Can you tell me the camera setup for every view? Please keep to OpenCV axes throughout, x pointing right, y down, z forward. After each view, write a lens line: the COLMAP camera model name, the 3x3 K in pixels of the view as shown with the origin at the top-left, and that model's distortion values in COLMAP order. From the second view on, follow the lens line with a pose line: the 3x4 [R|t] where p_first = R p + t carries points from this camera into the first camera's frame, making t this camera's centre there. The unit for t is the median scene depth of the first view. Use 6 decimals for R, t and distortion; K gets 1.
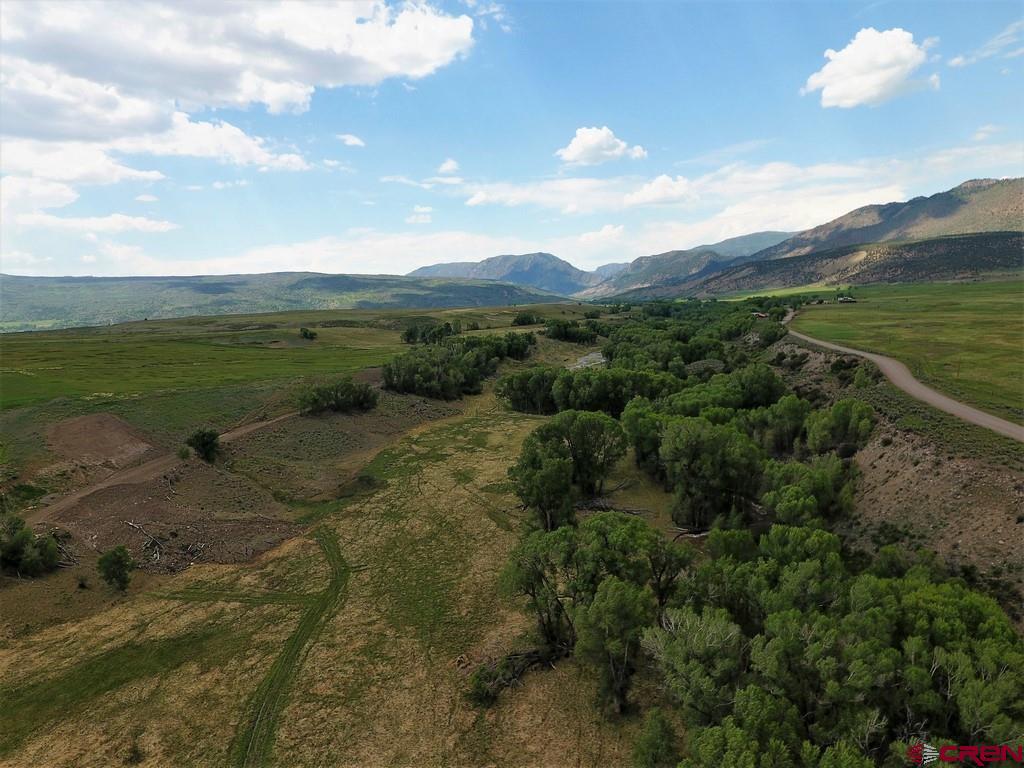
lens RADIAL K [[609.2, 0, 517.8], [0, 609.2, 385.9], [0, 0, 1]] dist [0.002197, 0.000580]
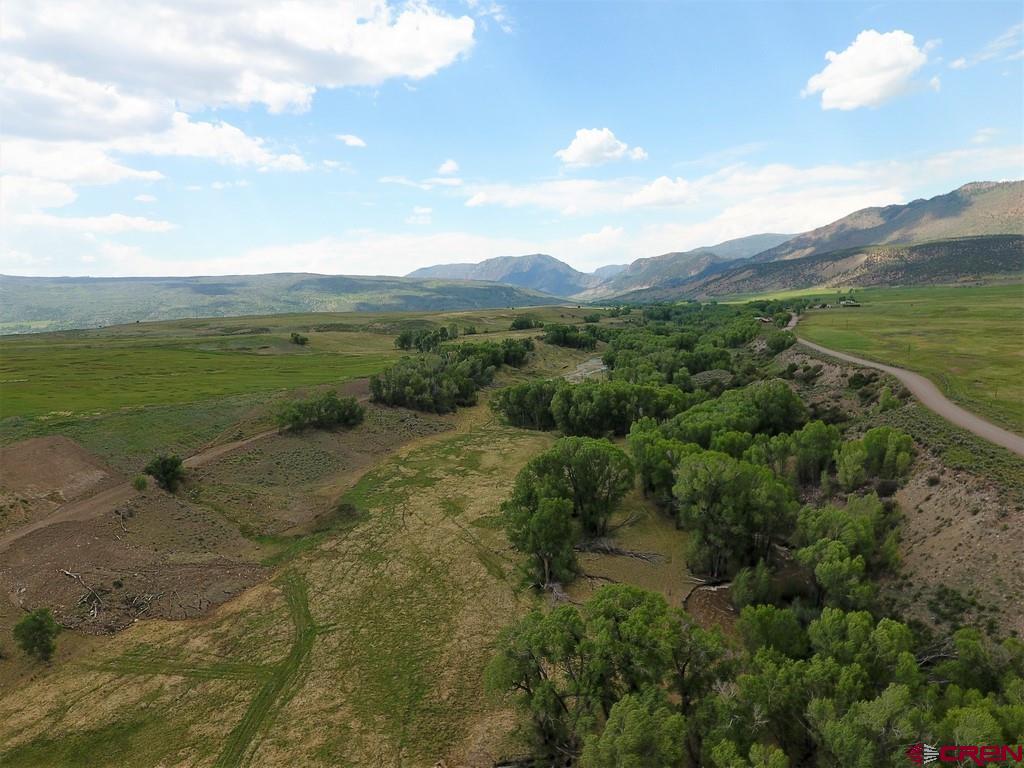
lens RADIAL K [[596.2, 0, 512.0], [0, 596.2, 385.9], [0, 0, 1]] dist [0.001428, 0.000597]
pose [[0.999953, 0.005862, -0.007782, 0.001935], [-0.005825, 0.999972, 0.004675, -0.014550], [0.007809, -0.004629, 0.999959, 0.044795]]
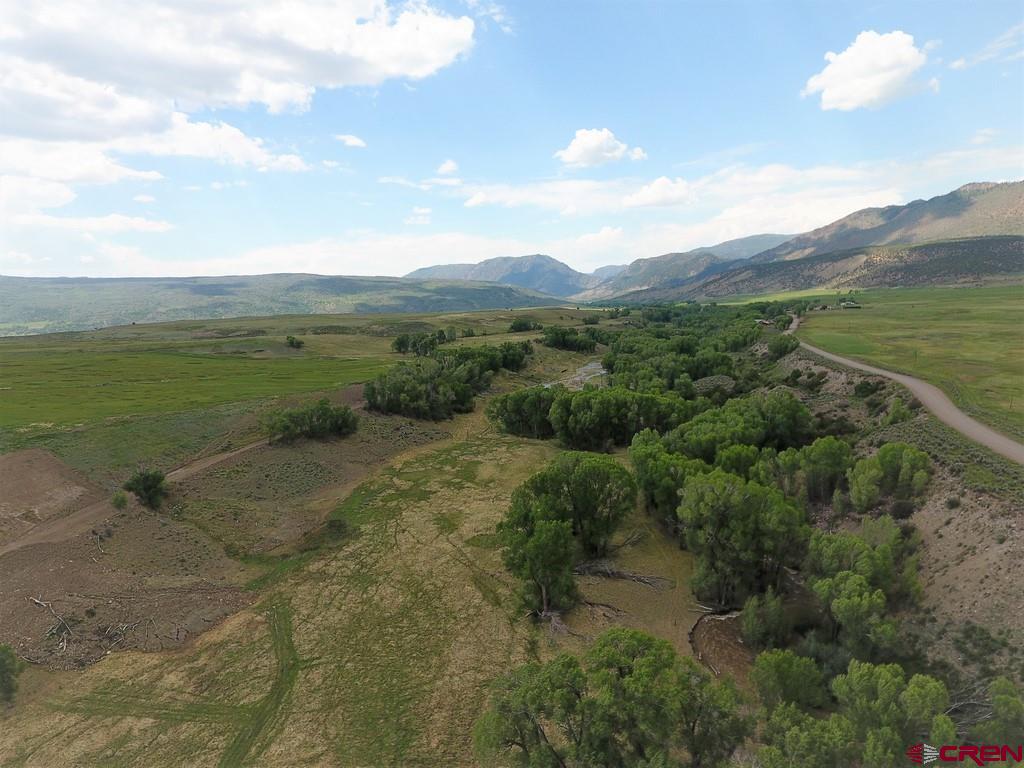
lens RADIAL K [[591.2, 0, 509.9], [0, 591.2, 385.0], [0, 0, 1]] dist [0.002178, -0.000309]
pose [[0.999921, 0.007587, -0.010045, 0.003017], [-0.007524, 0.999952, 0.006310, -0.022455], [0.010093, -0.006234, 0.999930, 0.061494]]
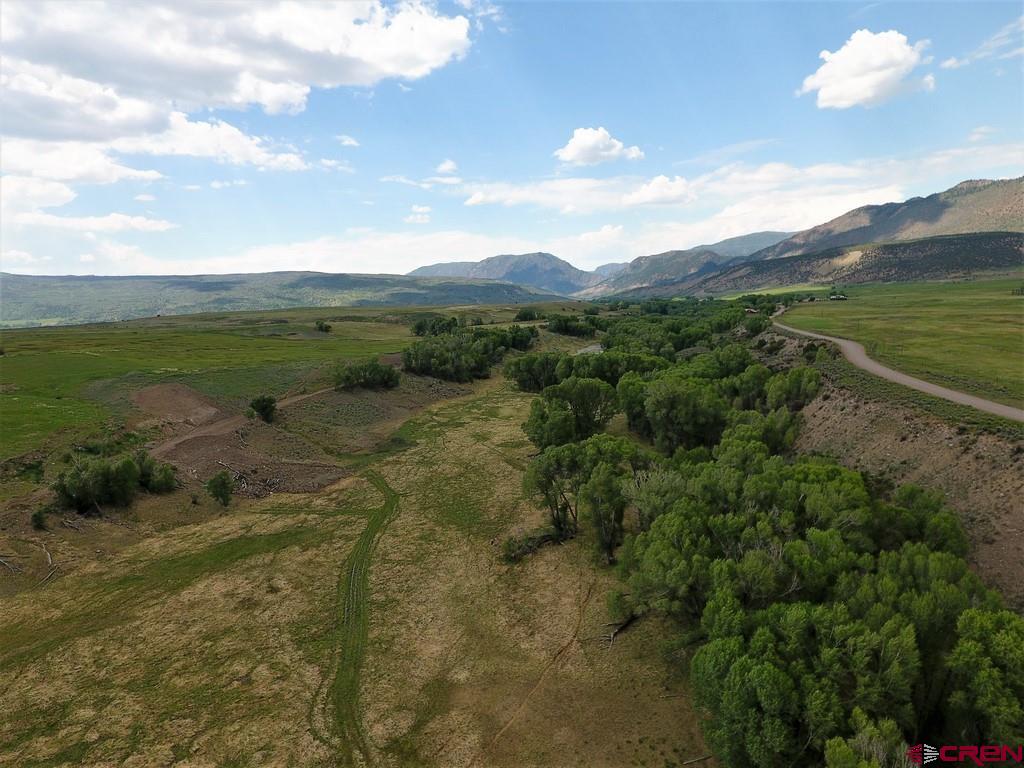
lens RADIAL K [[637.3, 0, 529.7], [0, 637.3, 384.4], [0, 0, 1]] dist [0.001944, 0.000891]
pose [[0.999728, -0.004924, 0.022814, -0.009587], [0.005234, 0.999895, -0.013540, 0.025936], [-0.022745, 0.013655, 0.999648, -0.093468]]
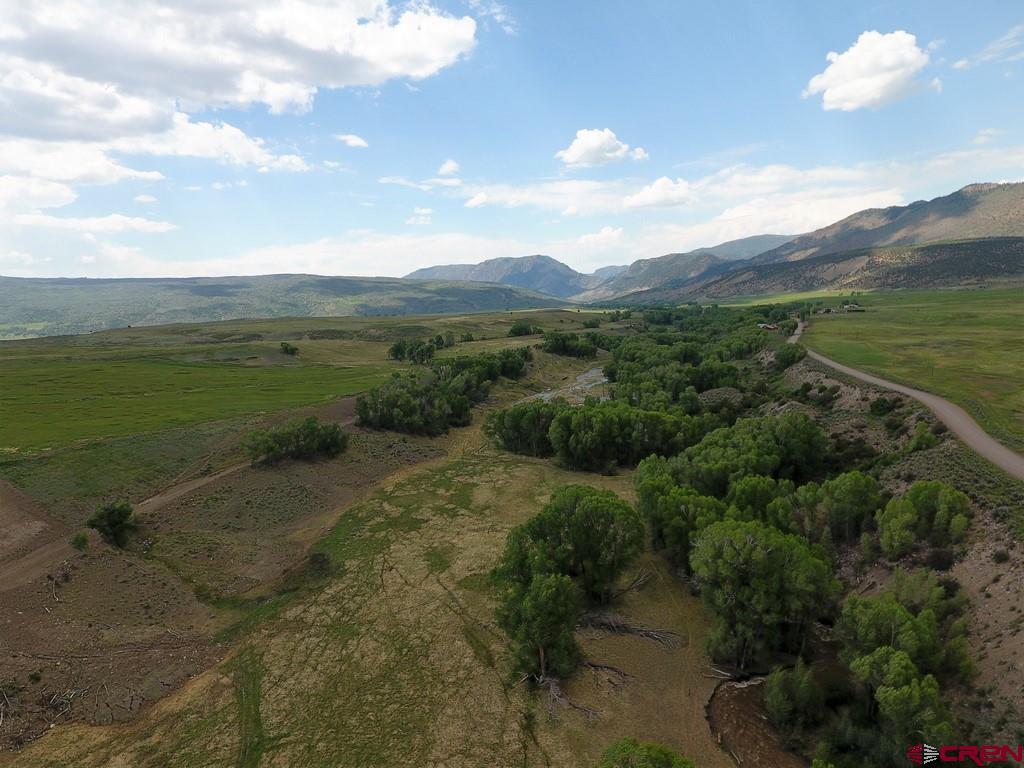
lens RADIAL K [[582.3, 0, 506.2], [0, 582.3, 383.2], [0, 0, 1]] dist [0.002346, -0.000896]
pose [[0.999780, 0.011830, -0.017310, 0.004672], [-0.011652, 0.999878, 0.010363, -0.038378], [0.017430, -0.010159, 0.999796, 0.091748]]
